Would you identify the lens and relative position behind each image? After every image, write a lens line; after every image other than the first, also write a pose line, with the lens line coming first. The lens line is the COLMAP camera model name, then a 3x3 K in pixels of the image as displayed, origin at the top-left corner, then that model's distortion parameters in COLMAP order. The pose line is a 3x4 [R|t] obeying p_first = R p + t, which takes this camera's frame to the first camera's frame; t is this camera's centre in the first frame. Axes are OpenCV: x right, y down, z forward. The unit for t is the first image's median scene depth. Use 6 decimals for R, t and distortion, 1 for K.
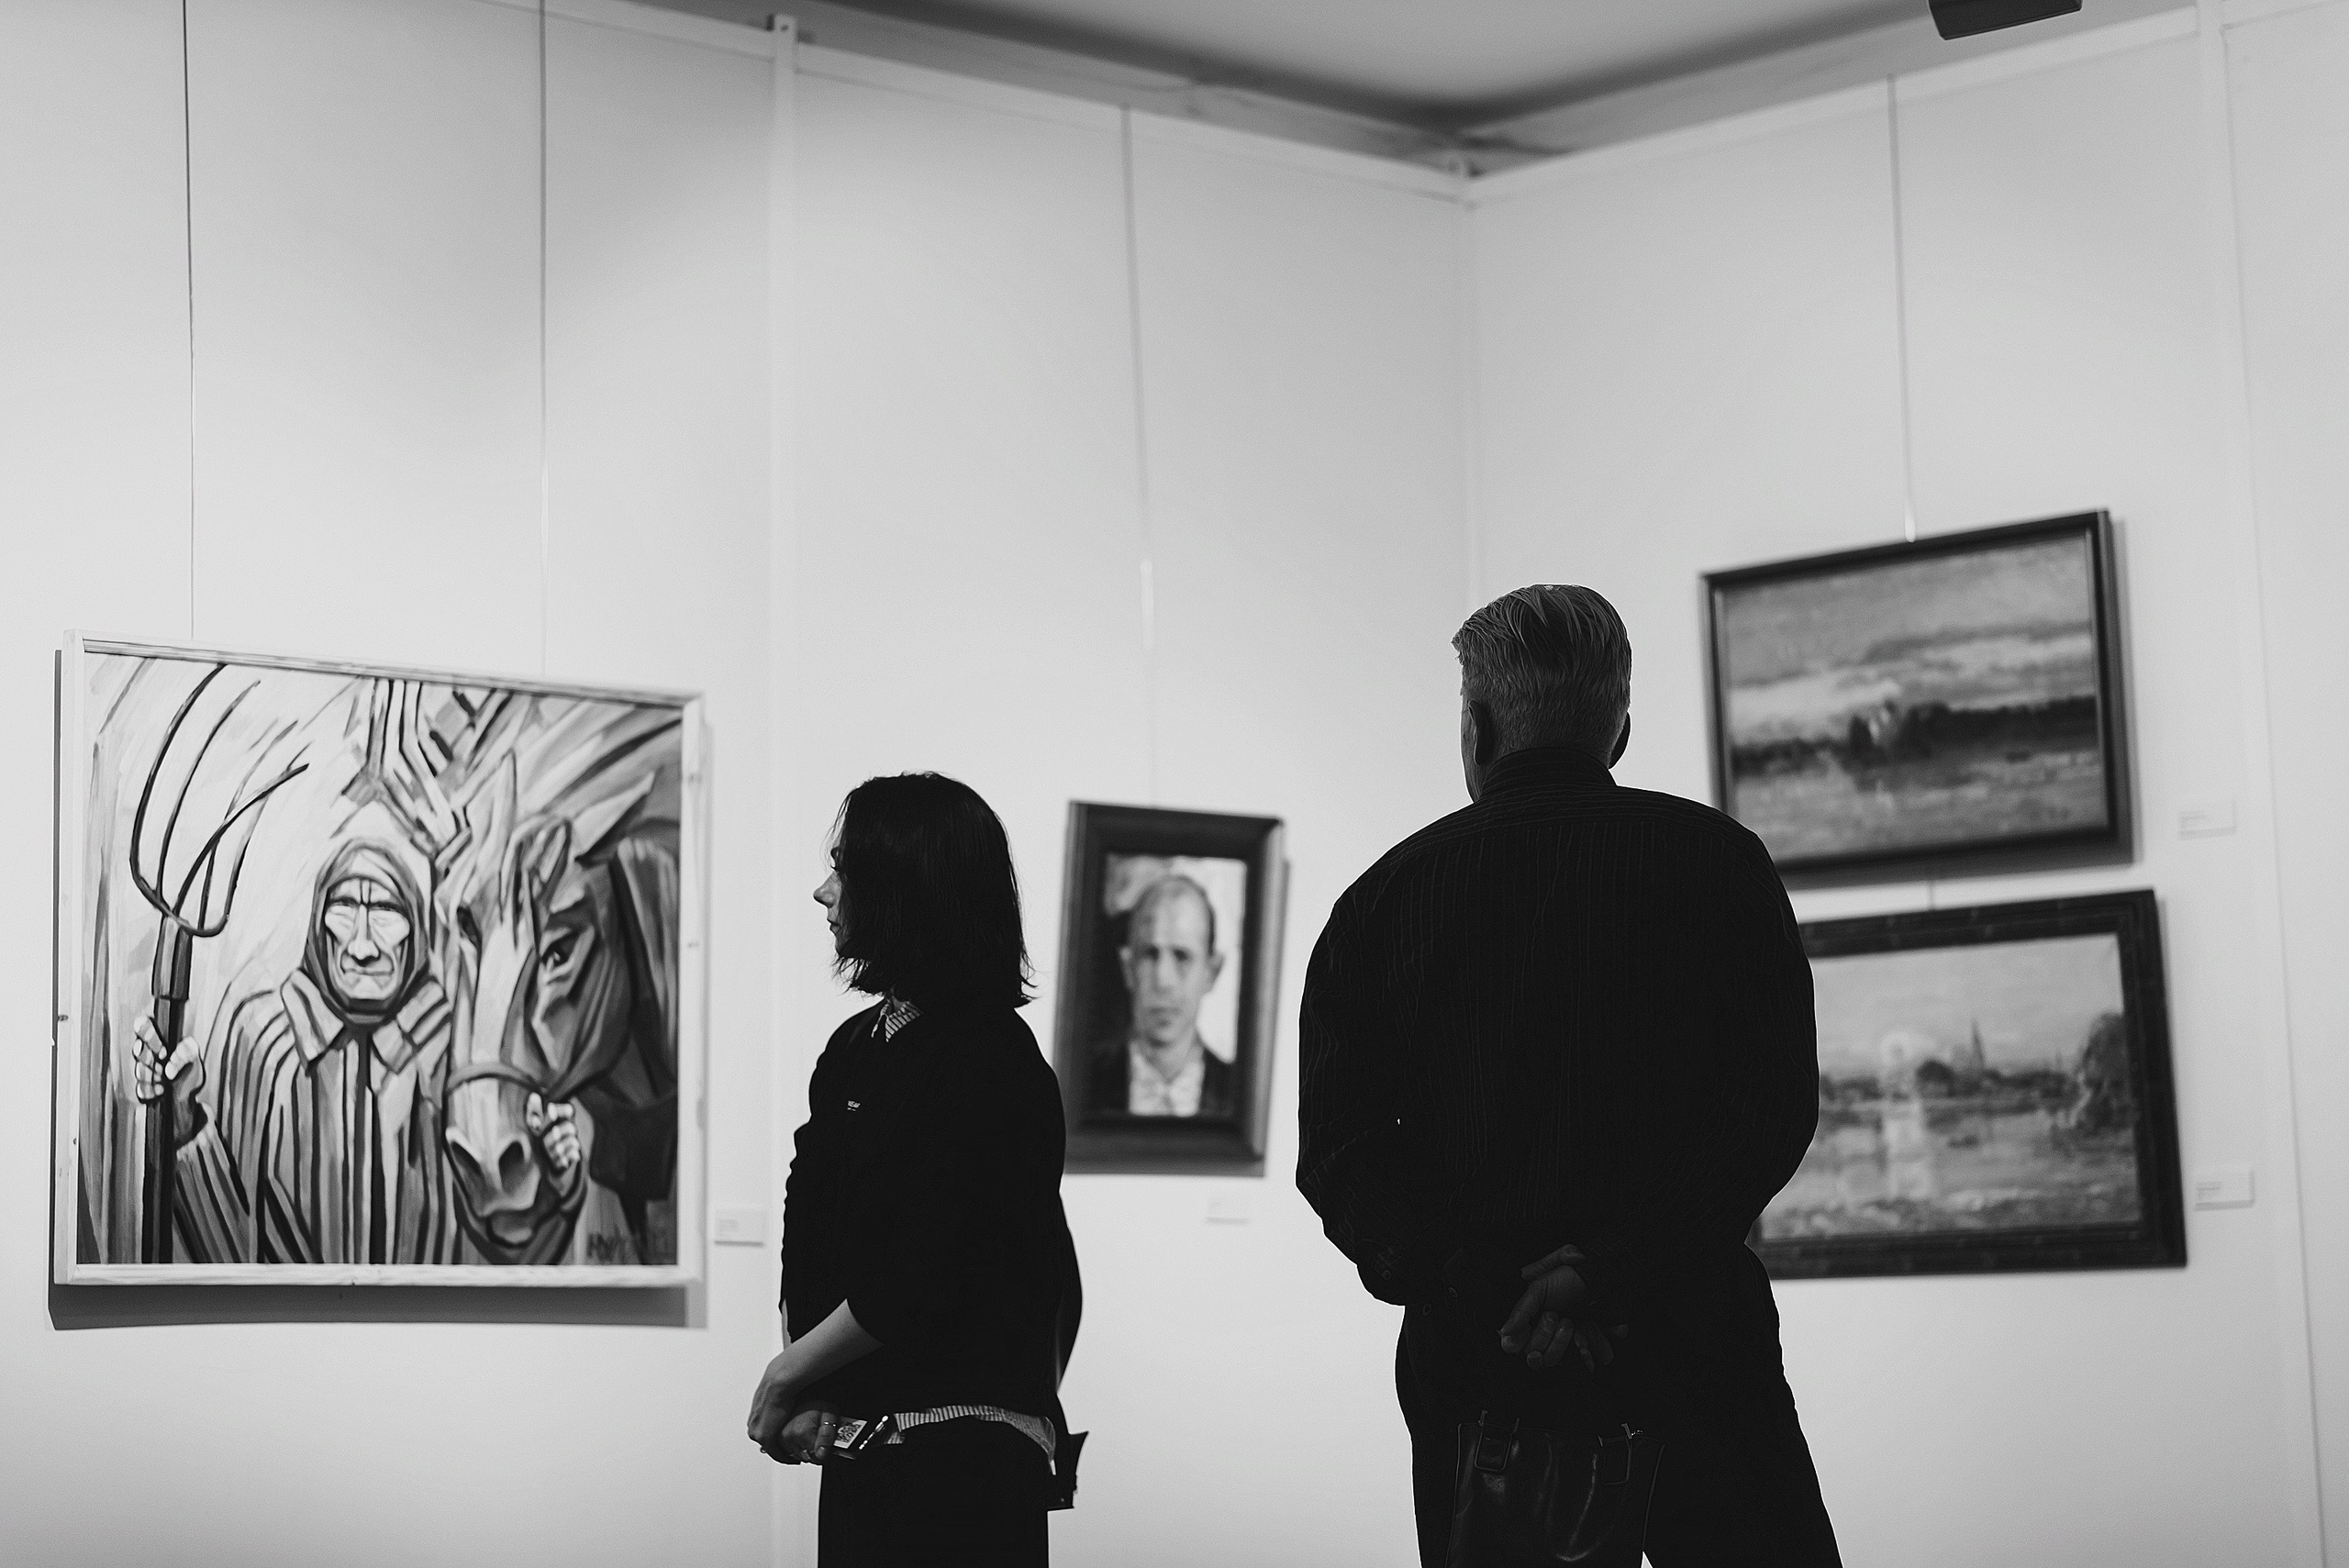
lens RADIAL K [[5635.7, 0, 1174.6], [0, 5635.7, 785.5], [0, 0, 1]] dist [-0.023233, 0.000000]
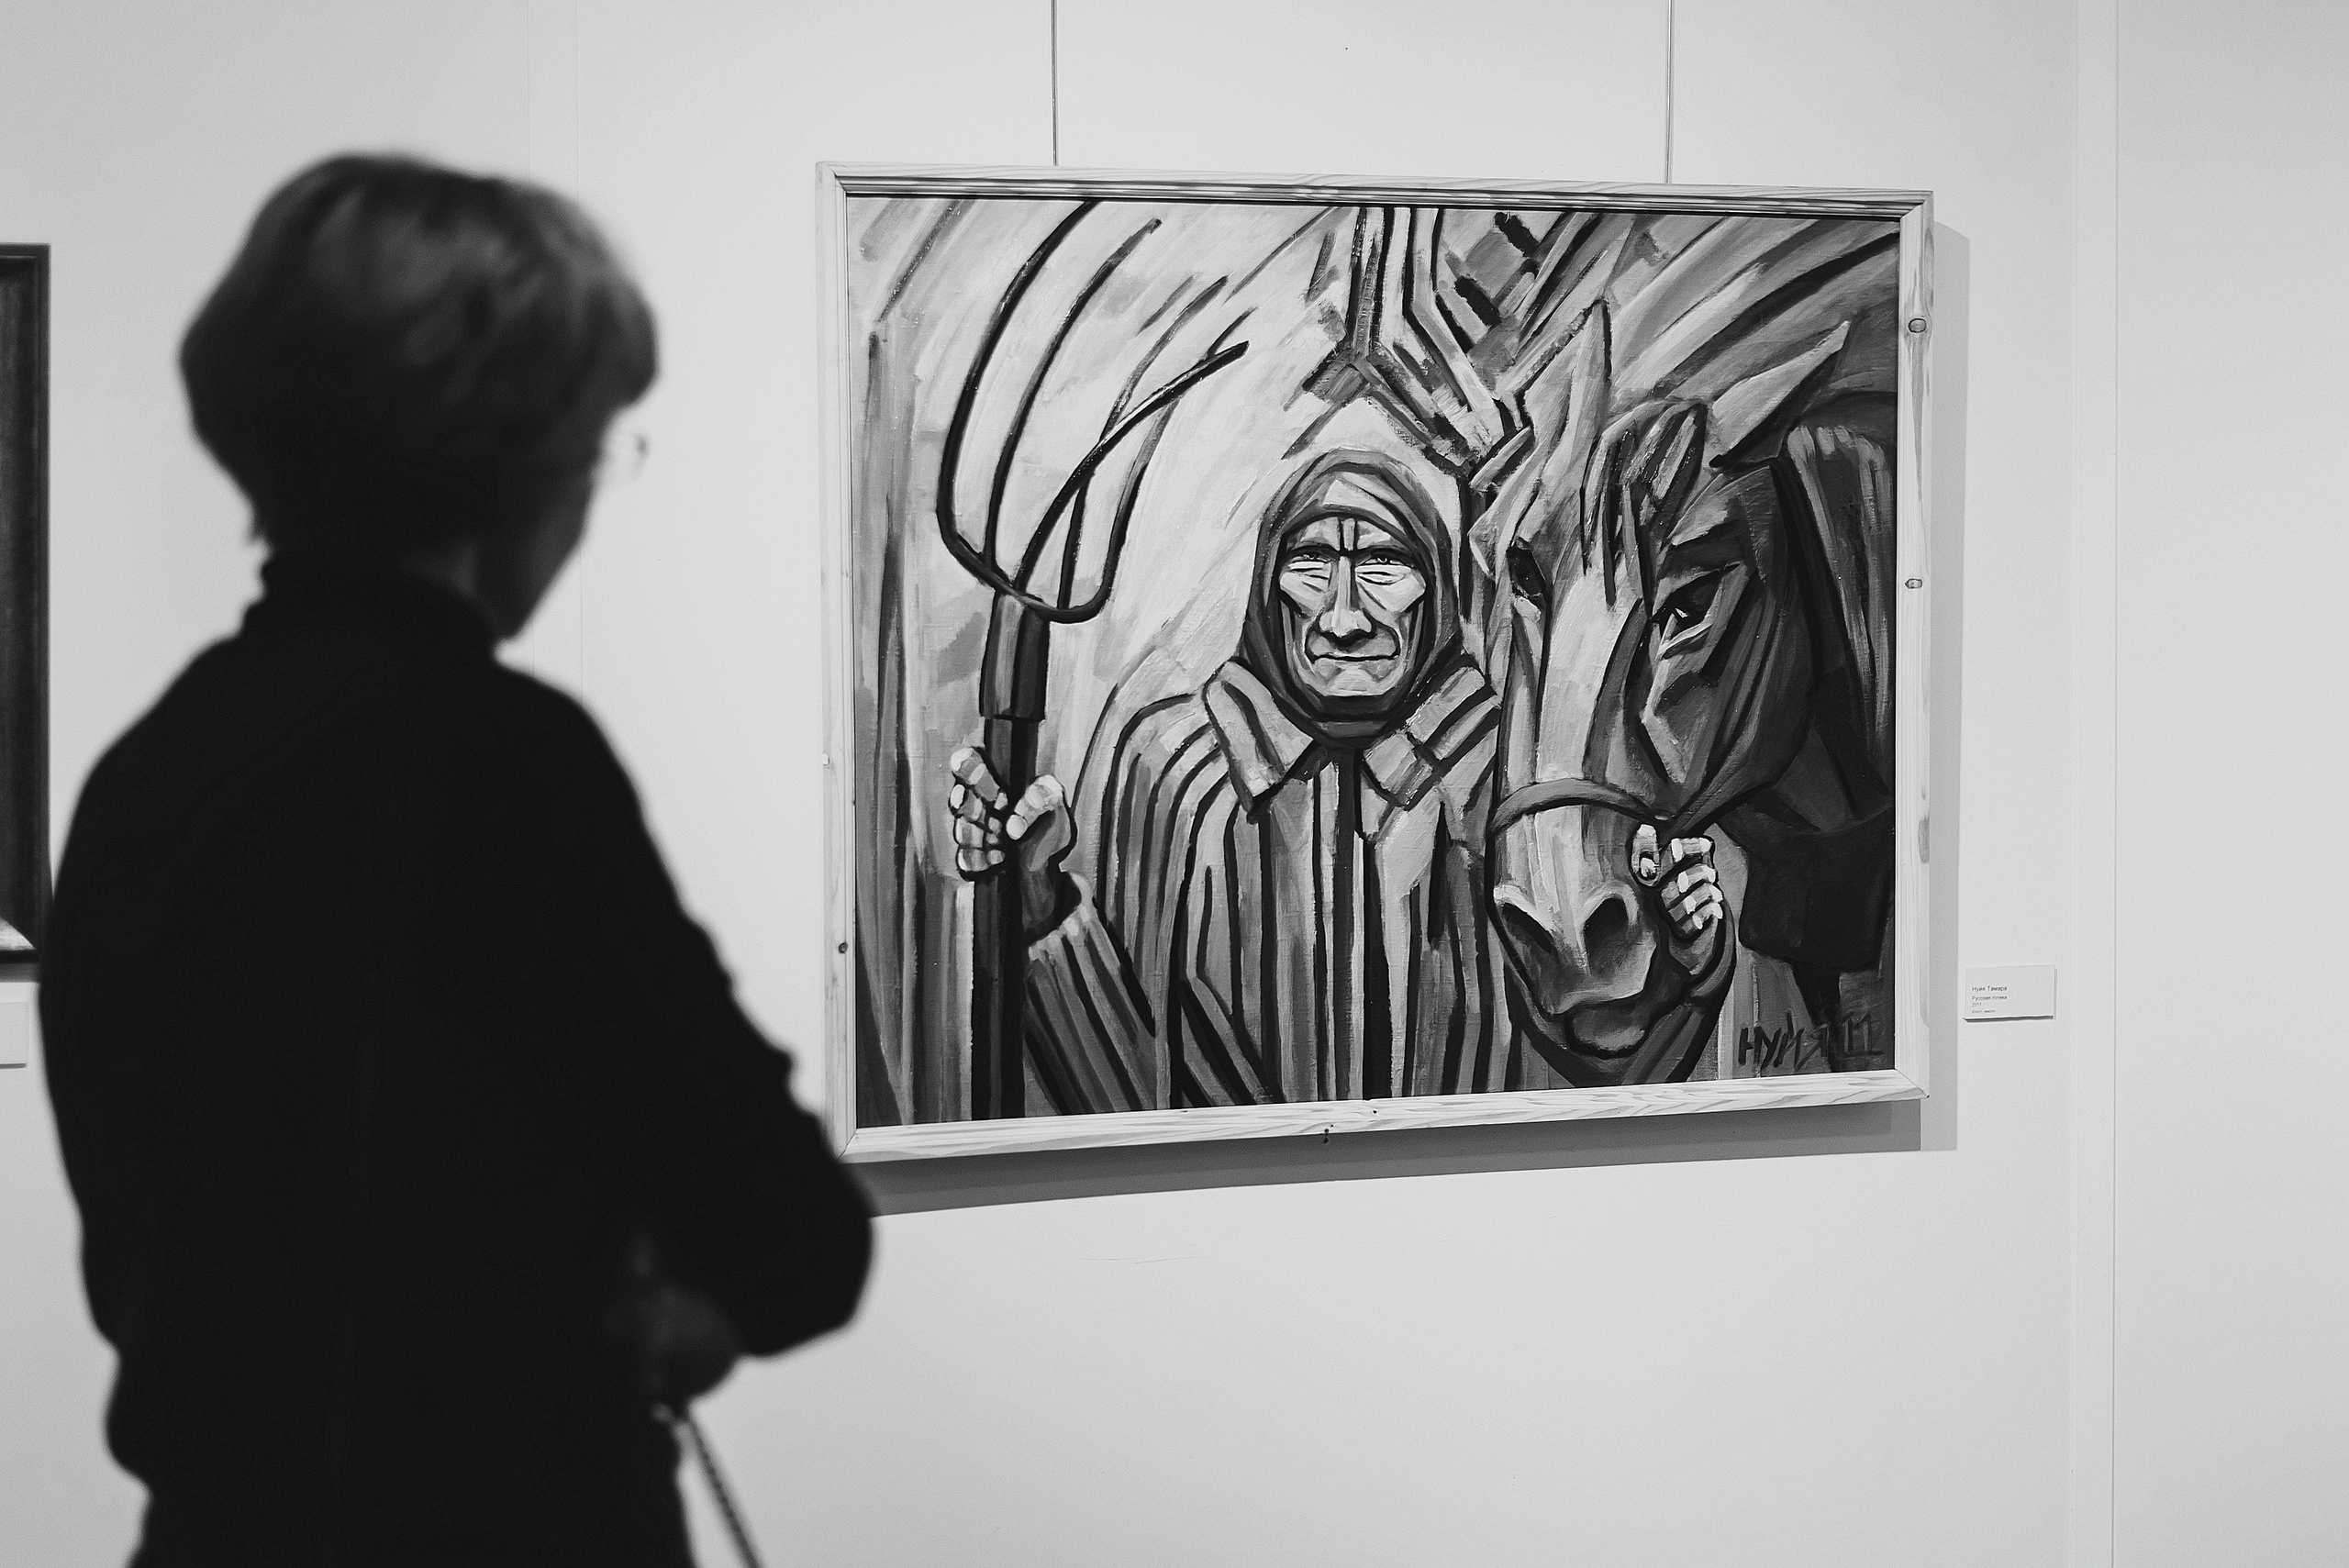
lens RADIAL K [[3525.2, 0, 1174.0], [0, 3525.2, 770.2], [0, 0, 1]] dist [0.022051, 0.000000]
pose [[0.892139, 0.009013, -0.451671, 0.024414], [0.054435, 0.990372, 0.127282, -0.007368], [0.448469, -0.138140, 0.883059, 0.620361]]
